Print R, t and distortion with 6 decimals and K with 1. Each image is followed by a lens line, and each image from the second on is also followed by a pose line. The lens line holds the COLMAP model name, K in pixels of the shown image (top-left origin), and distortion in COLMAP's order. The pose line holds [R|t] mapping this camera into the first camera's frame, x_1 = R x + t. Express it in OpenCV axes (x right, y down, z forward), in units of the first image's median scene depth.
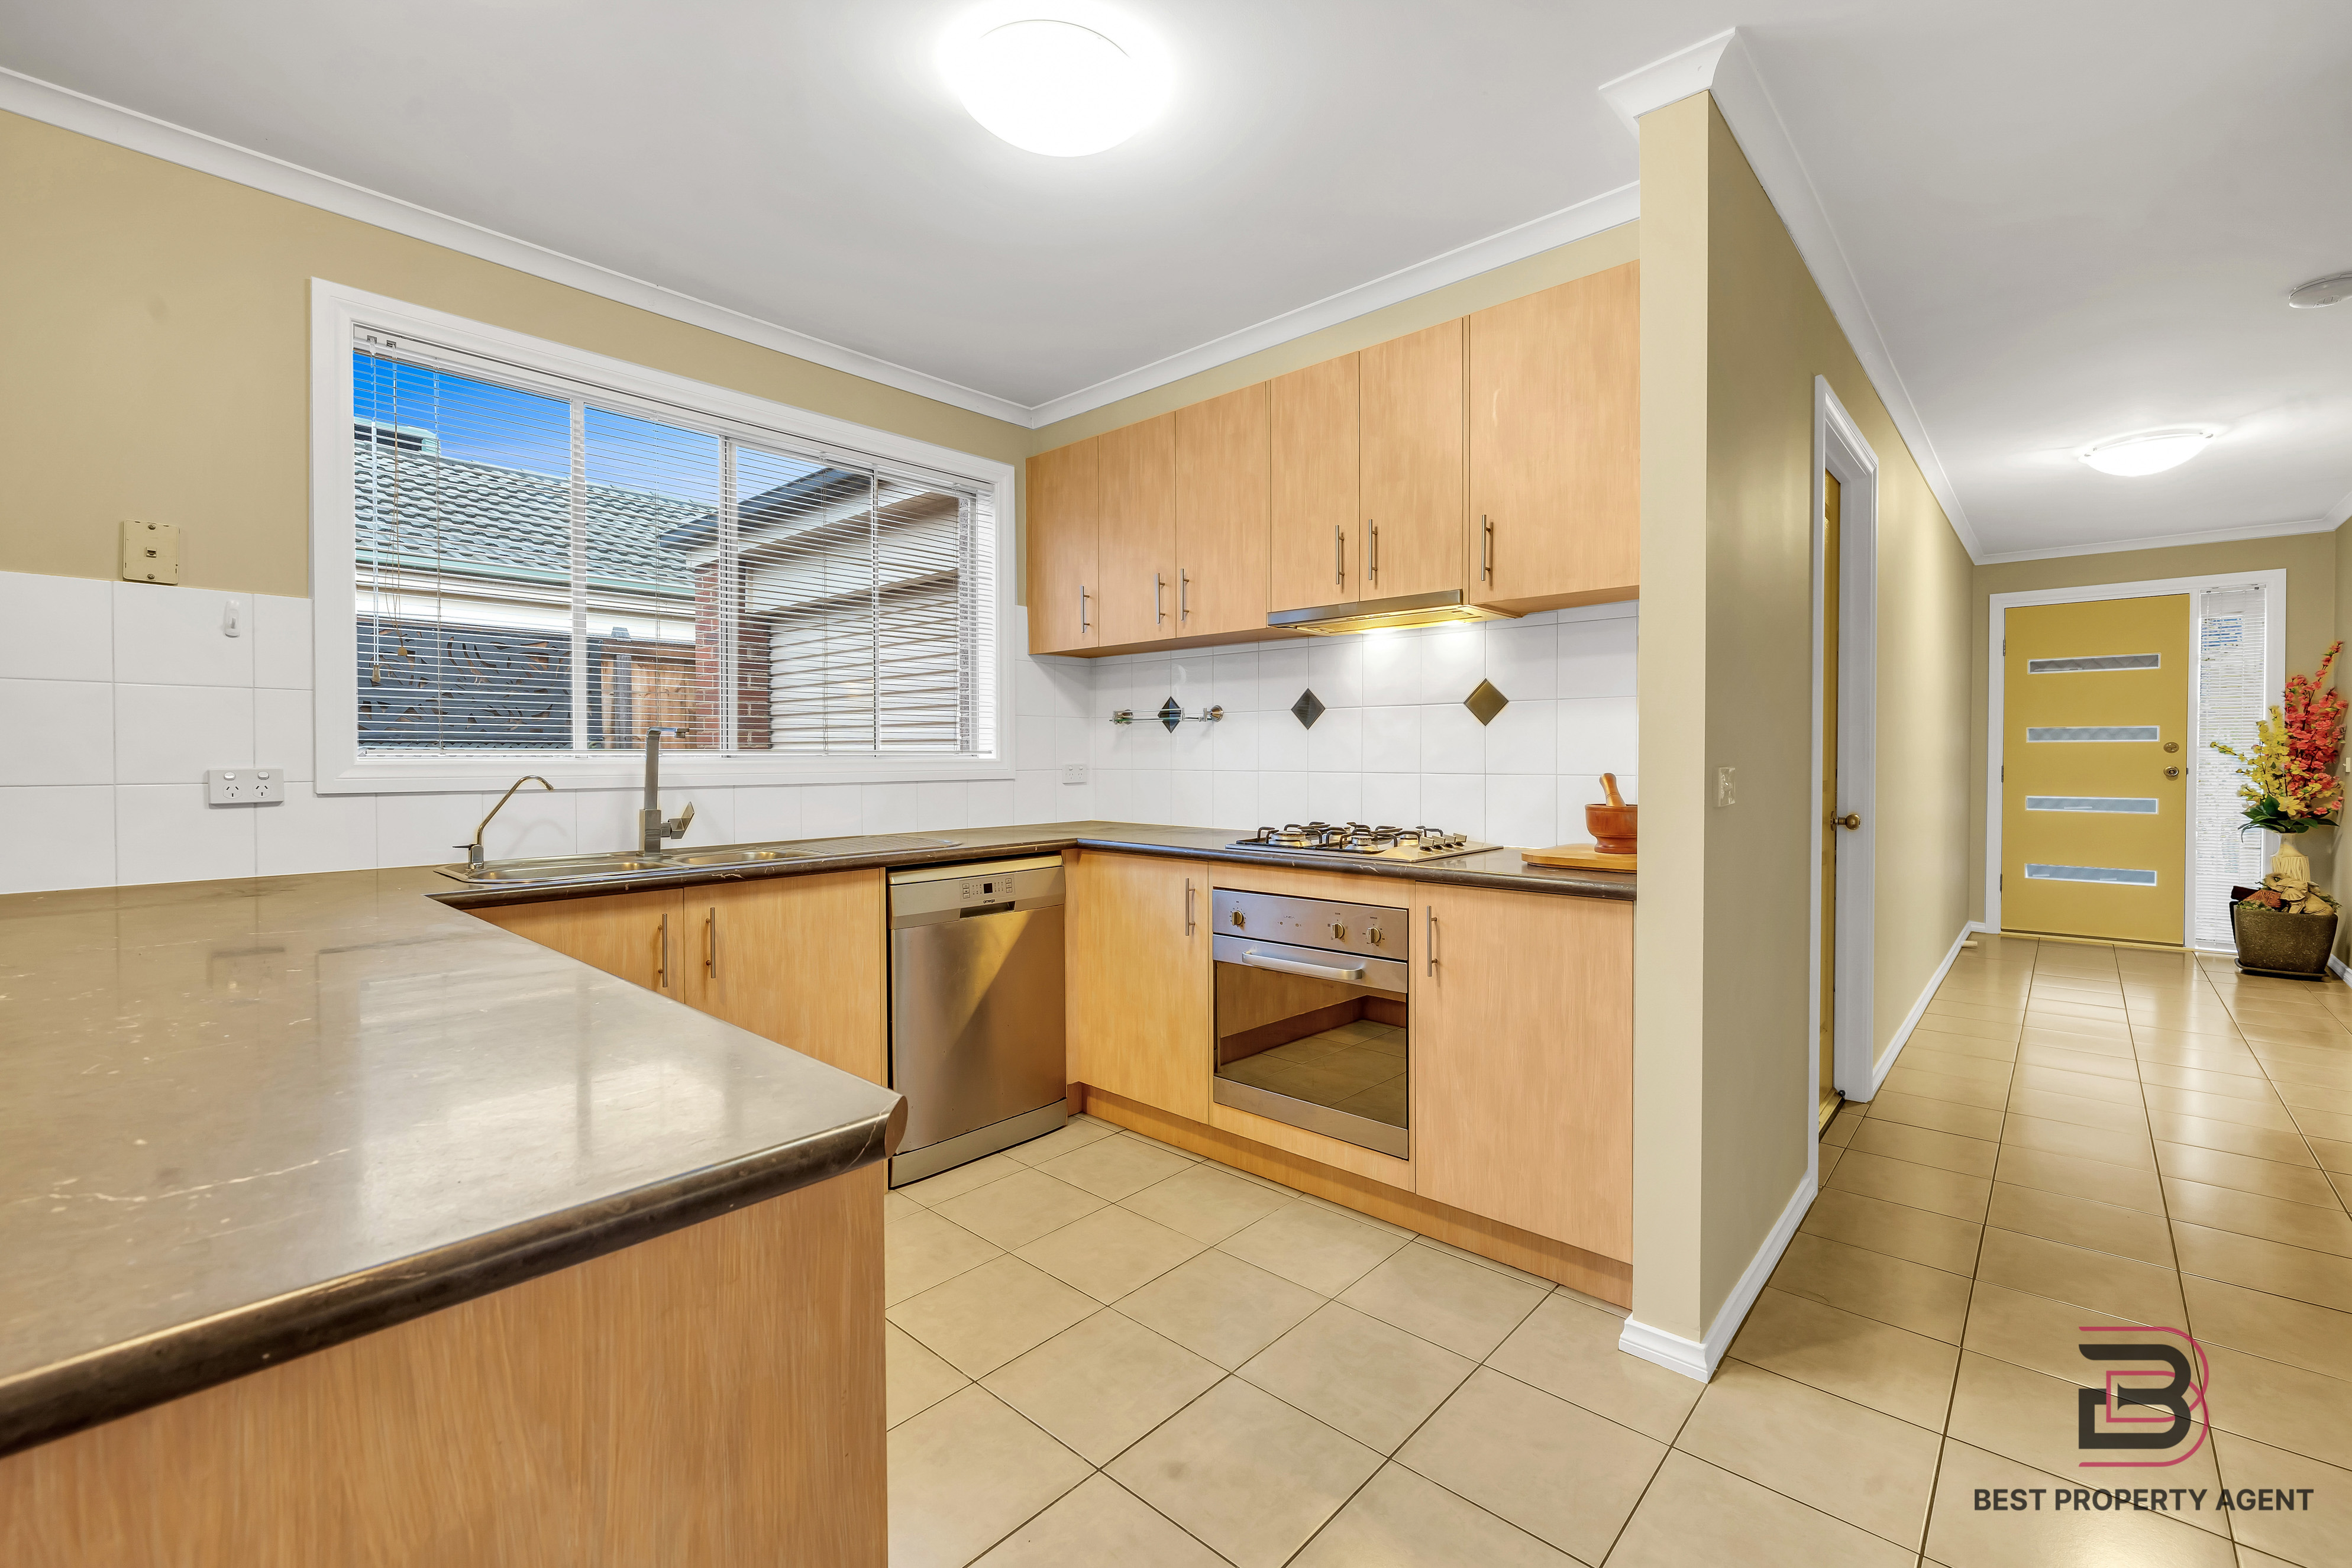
lens RADIAL K [[991.3, 0, 1172.8], [0, 991.3, 757.7], [0, 0, 1]] dist [0.022220, -0.000013]
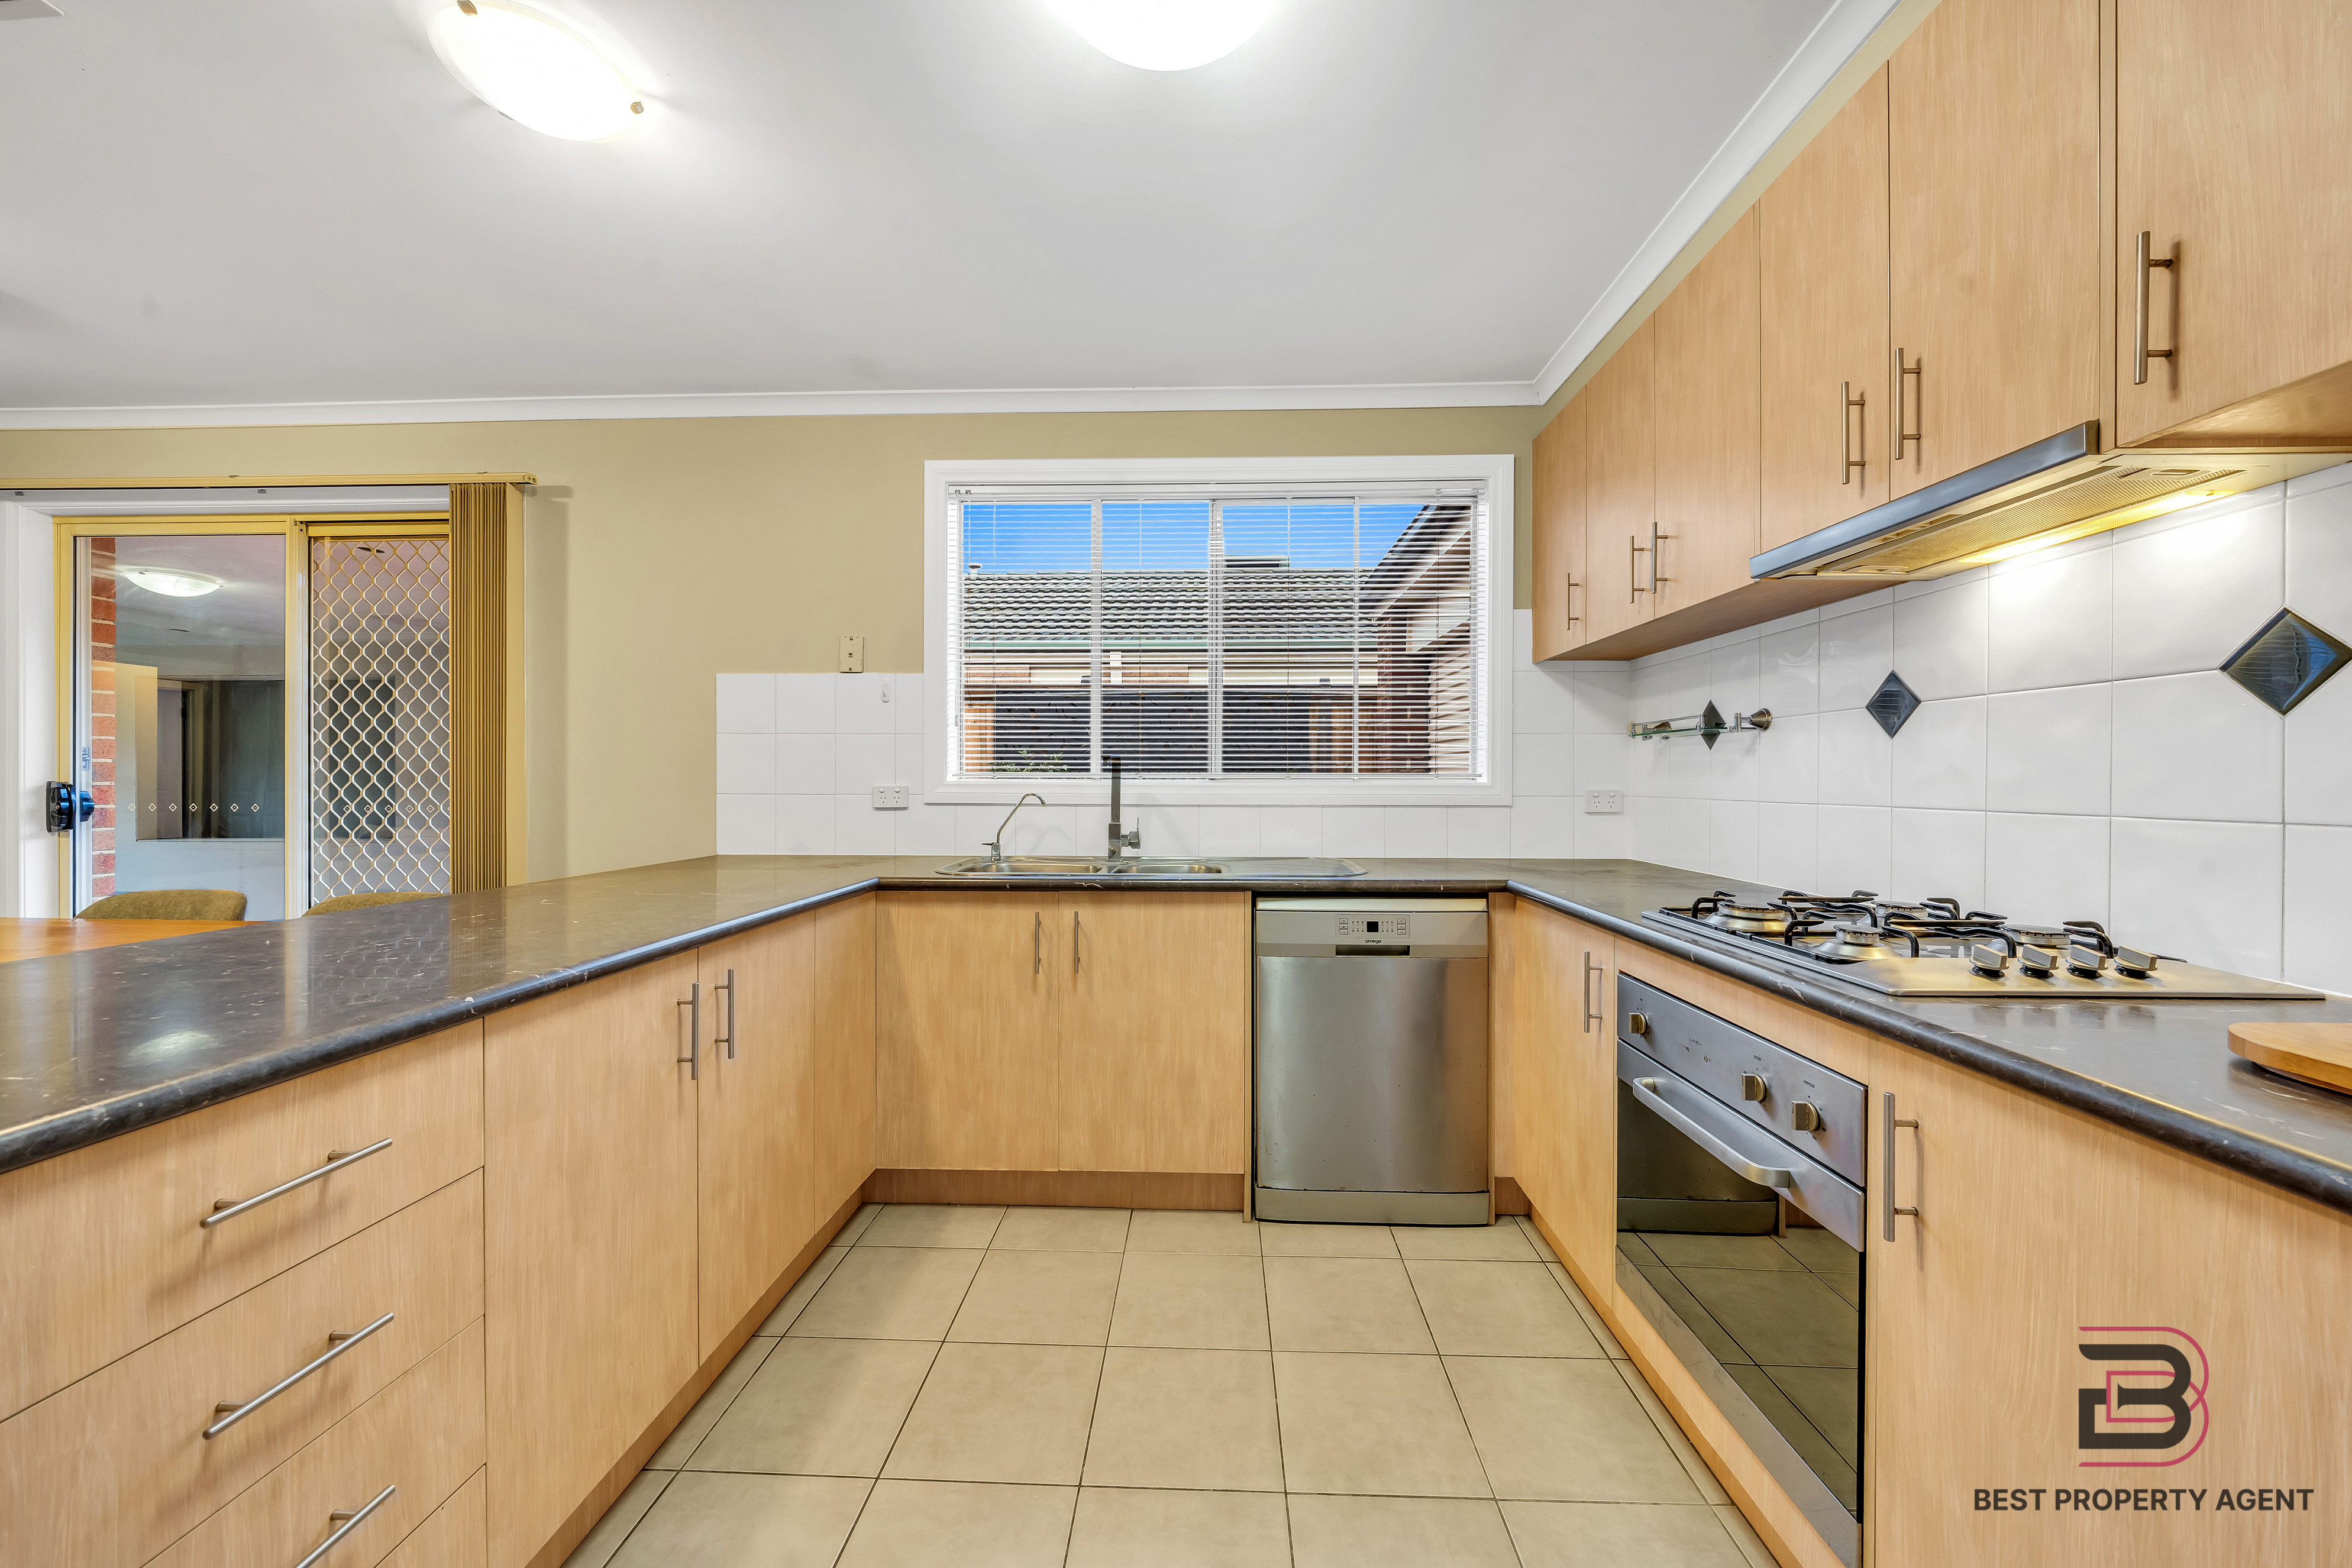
lens RADIAL K [[829.5, 0, 1175.9], [0, 829.5, 775.0], [0, 0, 1]] dist [-0.004118, 0.000013]
pose [[0.641413, -0.001161, -0.767195, 0.286087], [-0.003808, 0.999982, -0.004697, -0.001925], [0.767186, 0.005934, 0.641397, 0.396832]]
